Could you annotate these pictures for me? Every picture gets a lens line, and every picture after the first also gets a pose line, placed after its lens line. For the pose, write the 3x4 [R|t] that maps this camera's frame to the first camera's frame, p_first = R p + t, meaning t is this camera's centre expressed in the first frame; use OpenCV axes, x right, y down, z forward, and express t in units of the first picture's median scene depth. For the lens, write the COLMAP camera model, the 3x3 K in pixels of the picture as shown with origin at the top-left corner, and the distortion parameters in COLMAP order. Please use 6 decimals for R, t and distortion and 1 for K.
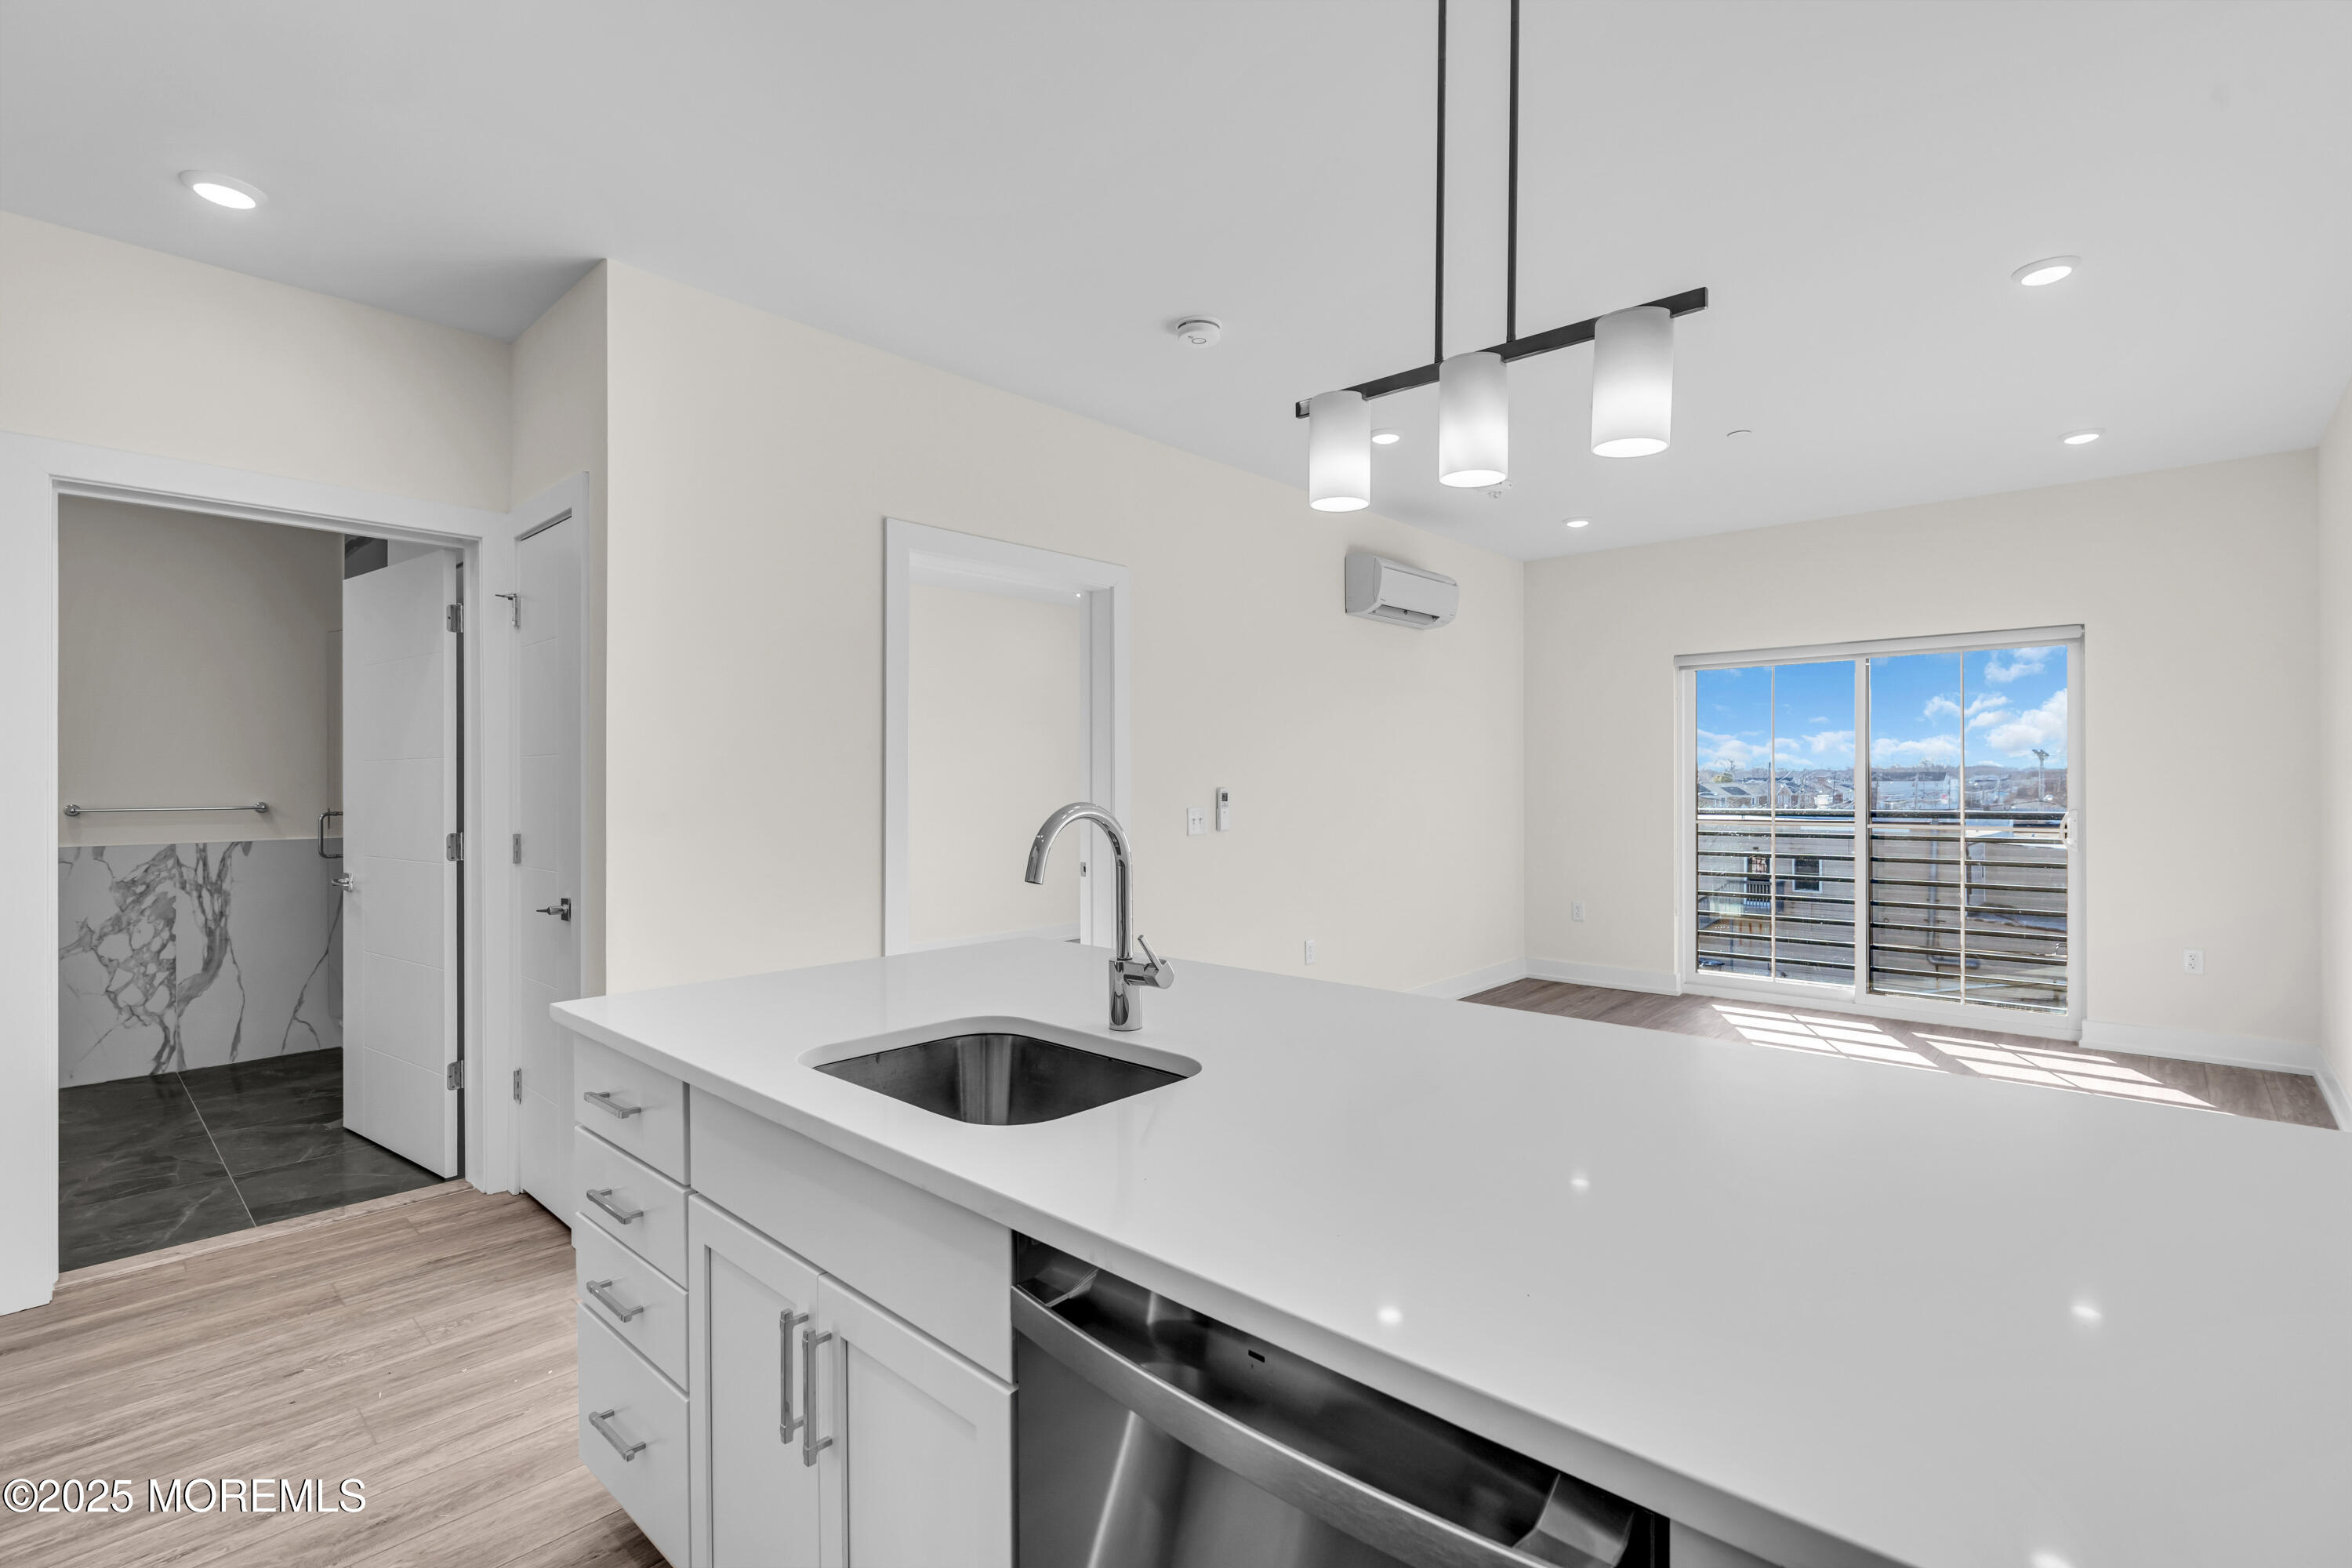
lens RADIAL K [[1062.2, 0, 1203.2], [0, 1062.2, 777.6], [0, 0, 1]] dist [-0.002898, 0.000008]
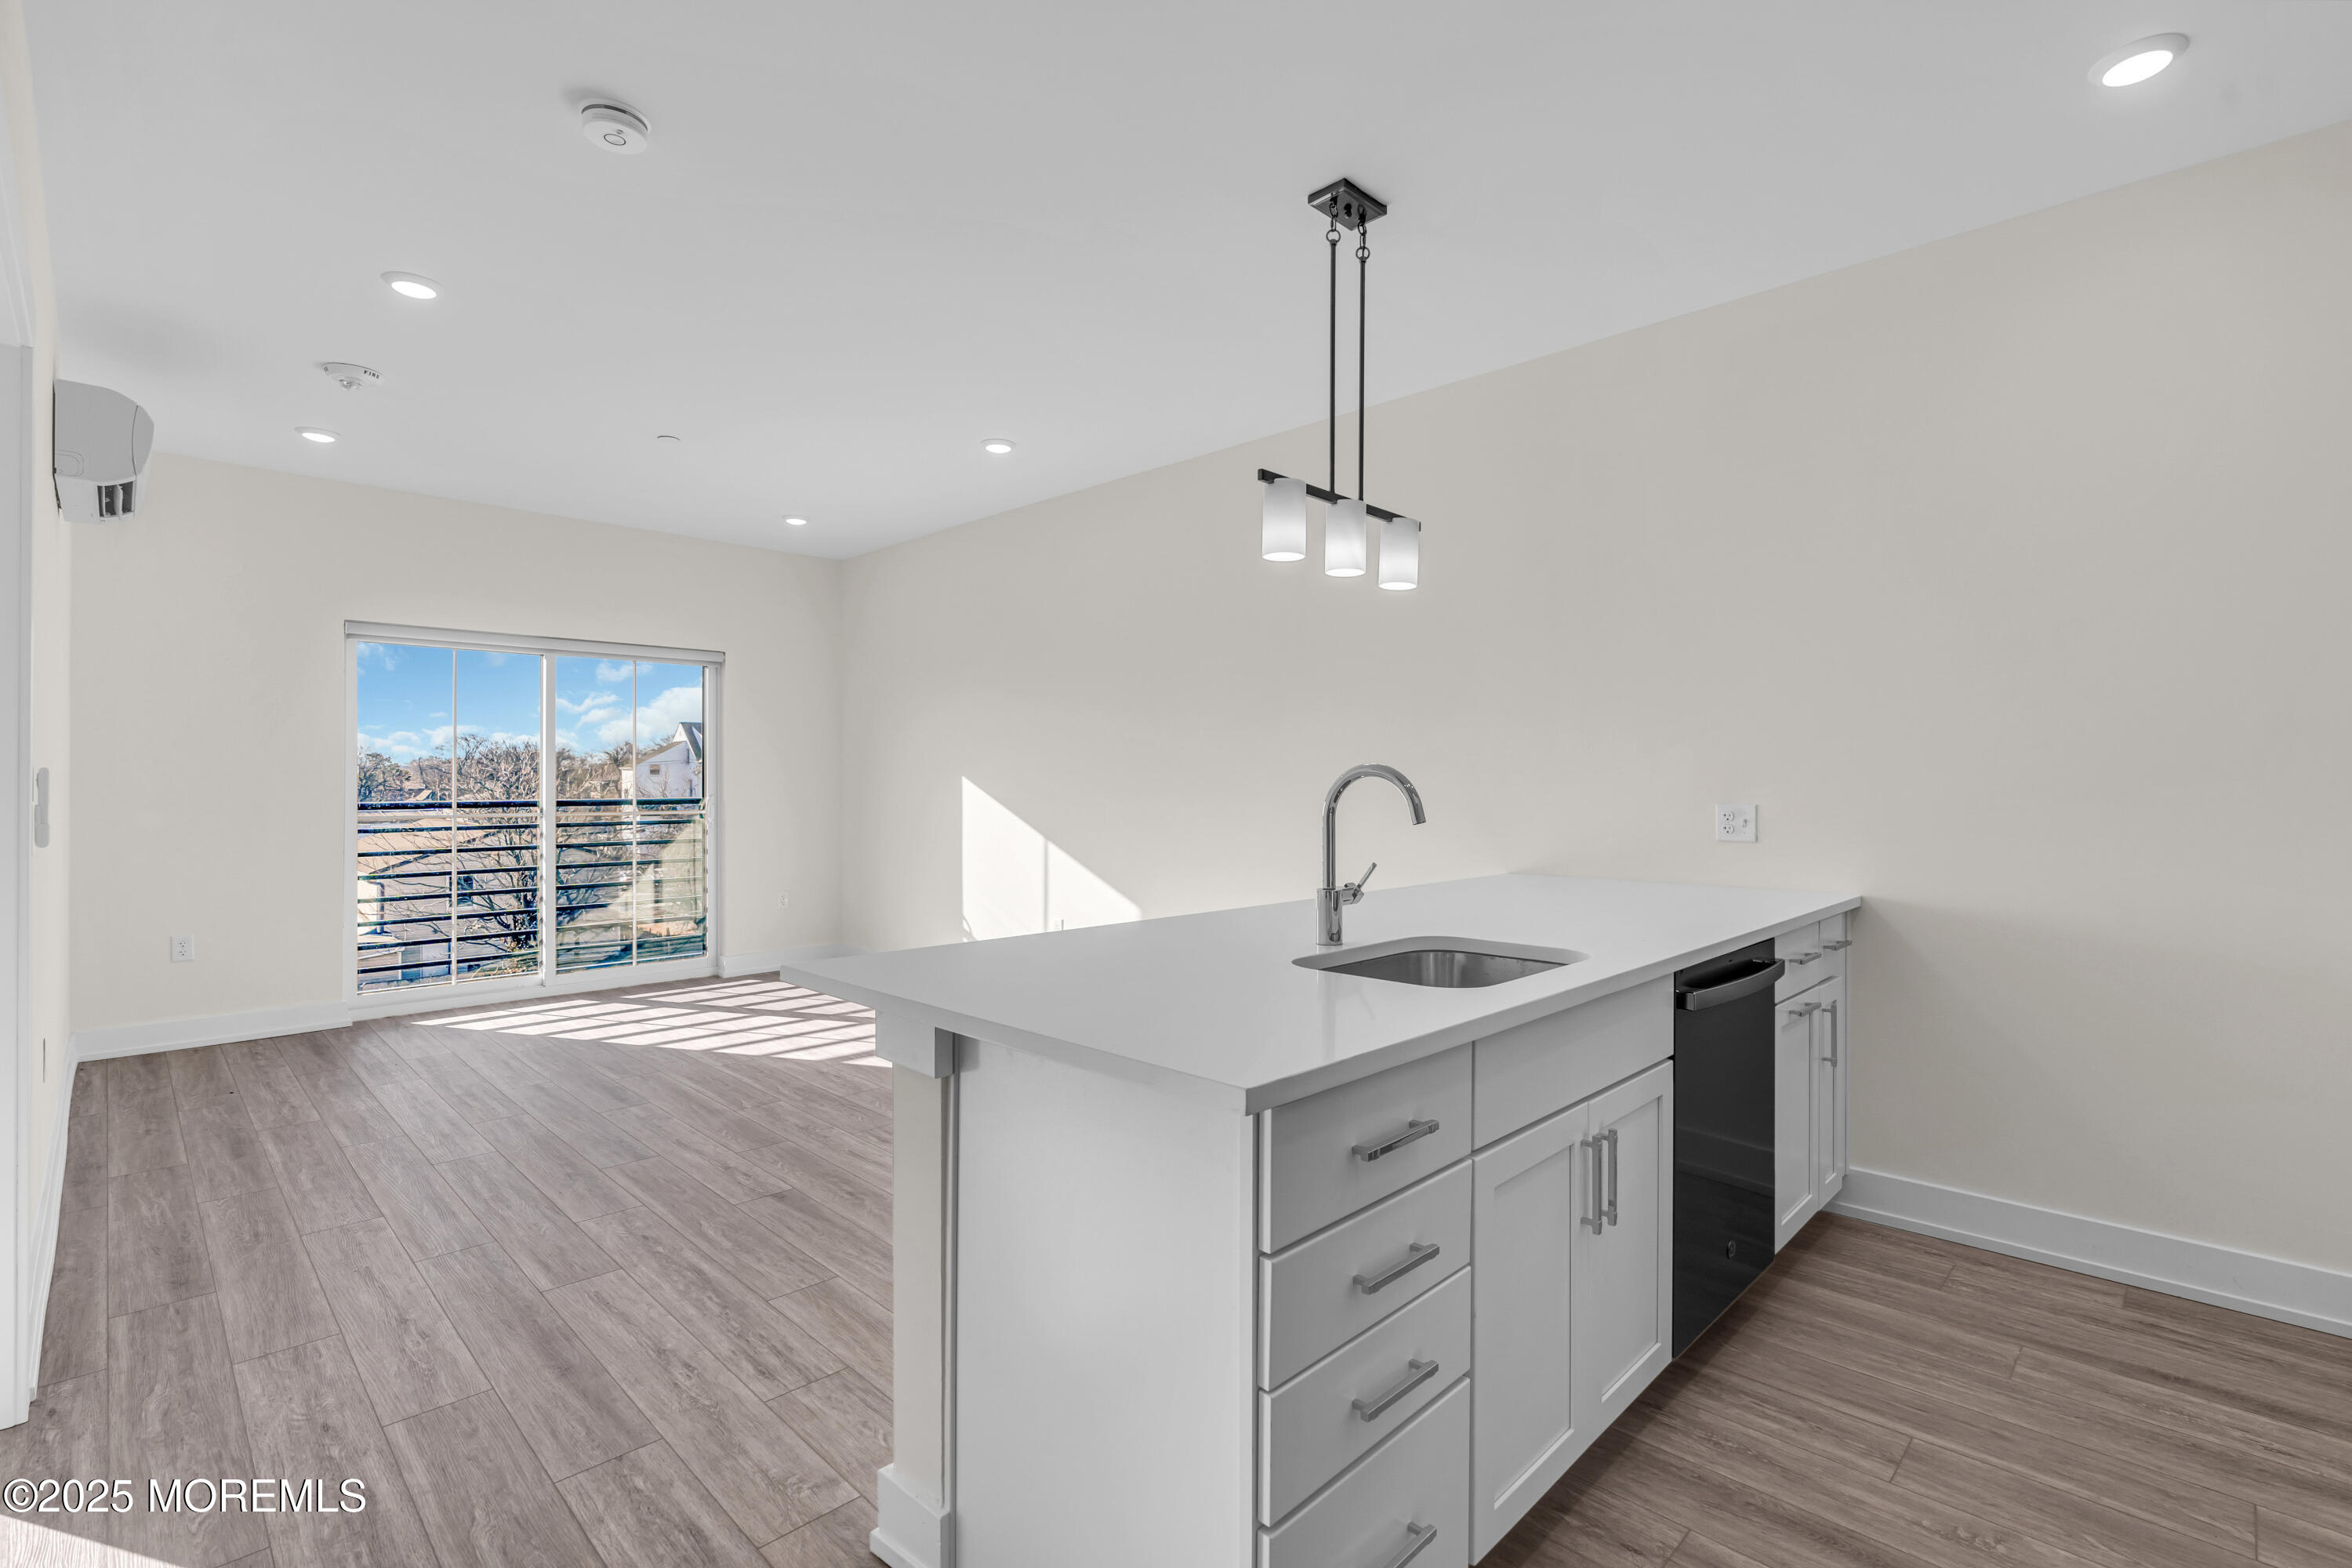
lens RADIAL K [[1069.0, 0, 1186.0], [0, 1069.0, 778.6], [0, 0, 1]] dist [-0.016890, 0.007683]
pose [[0.045236, 0.006854, 0.998953, -0.424301], [-0.003423, 0.999972, -0.006706, 0.015654], [-0.998970, -0.003116, 0.045259, 0.350114]]
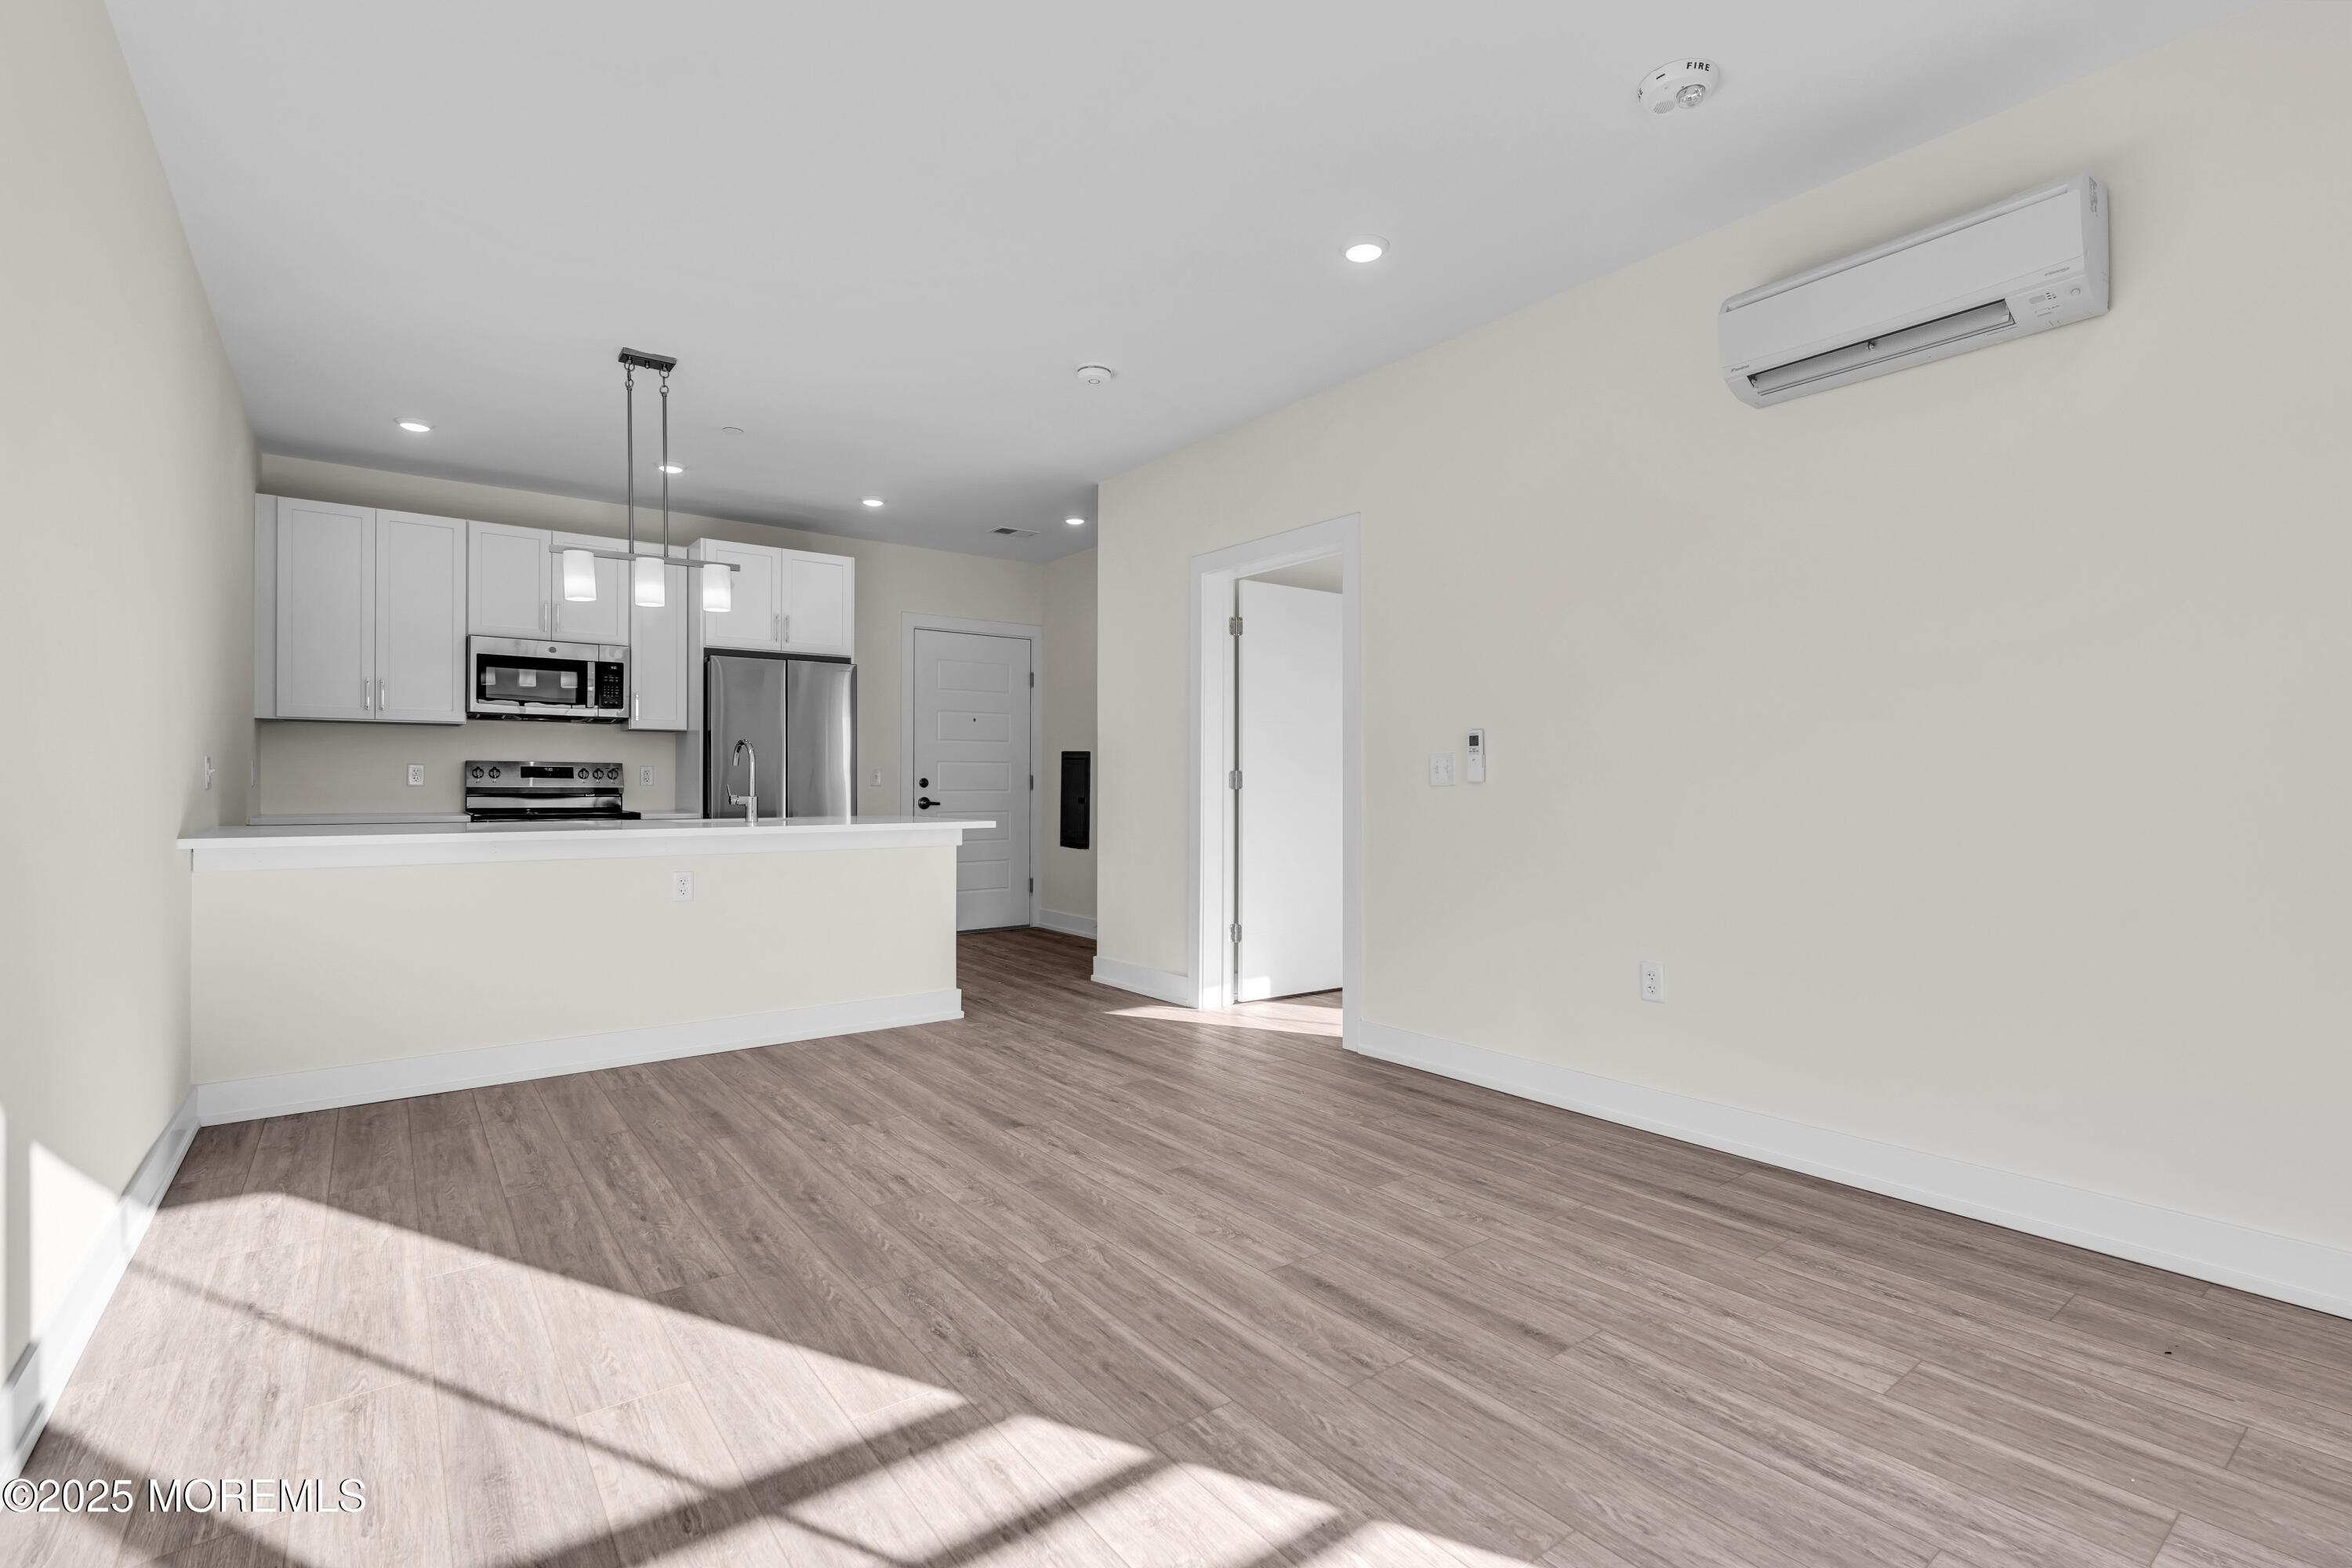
lens RADIAL K [[1069.0, 0, 1186.0], [0, 1069.0, 778.6], [0, 0, 1]] dist [-0.016890, 0.007683]
pose [[-0.188699, -0.003042, -0.982030, 0.749331], [0.001832, 0.999992, -0.003450, 0.043151], [0.982033, -0.002450, -0.188692, 0.816165]]
